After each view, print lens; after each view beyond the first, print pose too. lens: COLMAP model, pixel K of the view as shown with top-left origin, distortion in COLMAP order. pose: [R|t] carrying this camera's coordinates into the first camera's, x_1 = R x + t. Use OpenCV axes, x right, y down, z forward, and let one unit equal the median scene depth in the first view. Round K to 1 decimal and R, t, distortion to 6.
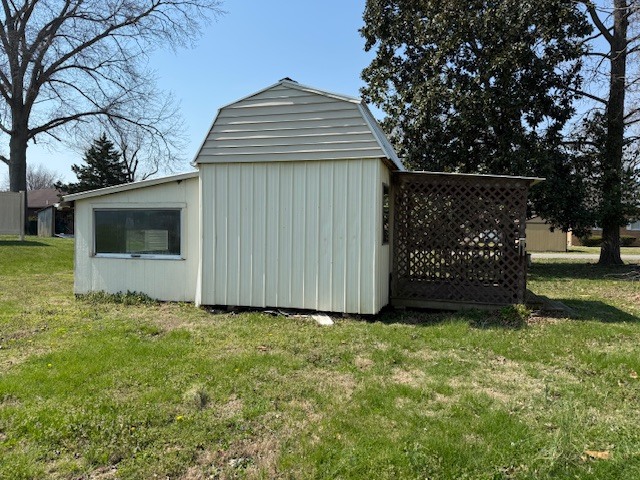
lens RADIAL K [[451.7, 0, 320.0], [0, 451.7, 240.0], [0, 0, 1]] dist [0.056806, -0.062573]
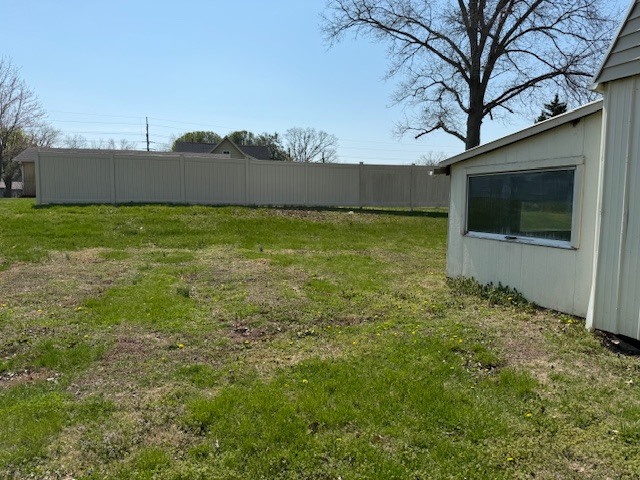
lens RADIAL K [[449.9, 0, 320.0], [0, 449.9, 240.0], [0, 0, 1]] dist [0.062299, -0.089961]
pose [[0.582825, 0.069563, -0.809615, 0.000017], [-0.022840, 0.997338, 0.069250, -0.001102], [0.812277, -0.021870, 0.582862, 0.094953]]
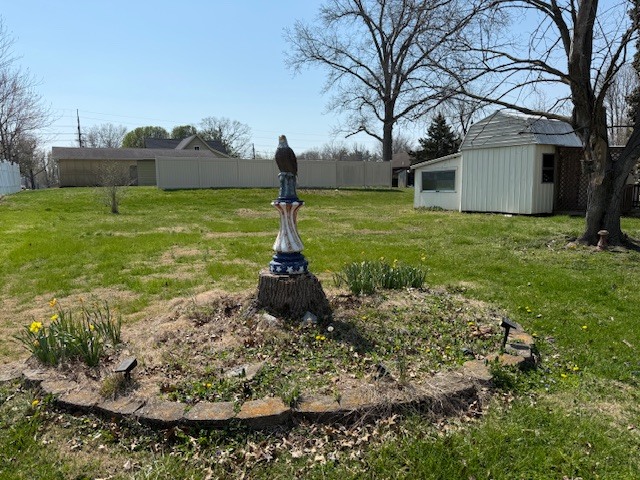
lens RADIAL K [[449.9, 0, 320.0], [0, 449.9, 240.0], [0, 0, 1]] dist [0.062299, -0.089961]
pose [[0.753465, 0.059958, -0.654748, 0.188659], [0.006515, 0.995103, 0.098624, 0.014666], [0.657456, -0.078575, 0.749385, -0.322843]]
